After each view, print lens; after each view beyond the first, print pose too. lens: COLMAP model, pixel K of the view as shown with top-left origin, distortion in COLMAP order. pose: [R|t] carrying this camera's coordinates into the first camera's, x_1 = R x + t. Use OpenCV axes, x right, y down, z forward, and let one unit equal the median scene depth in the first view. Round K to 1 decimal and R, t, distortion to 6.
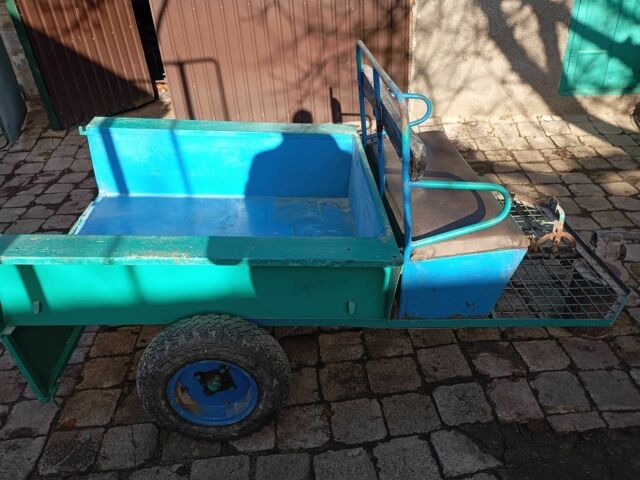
lens RADIAL K [[521.0, 0, 320.0], [0, 521.0, 240.0], [0, 0, 1]] dist [-0.002327, 0.001538]
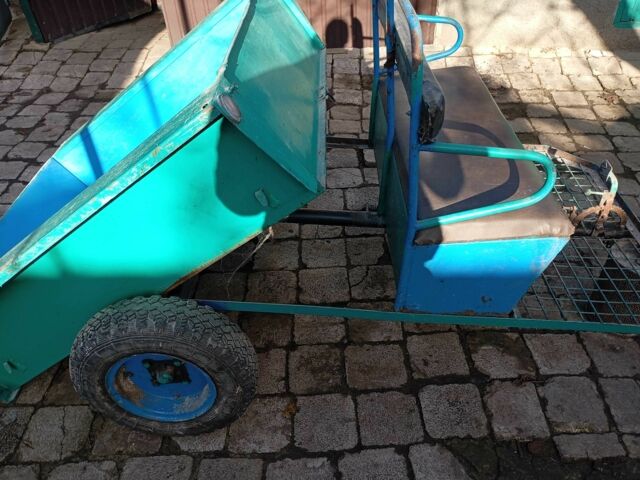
lens RADIAL K [[542.1, 0, 320.0], [0, 542.1, 240.0], [0, 0, 1]] dist [0.005198, -0.011405]
pose [[0.997994, 0.055608, -0.030262, 0.068964], [-0.051393, 0.990738, 0.125686, -0.049915], [0.036971, -0.123879, 0.991608, 0.159546]]
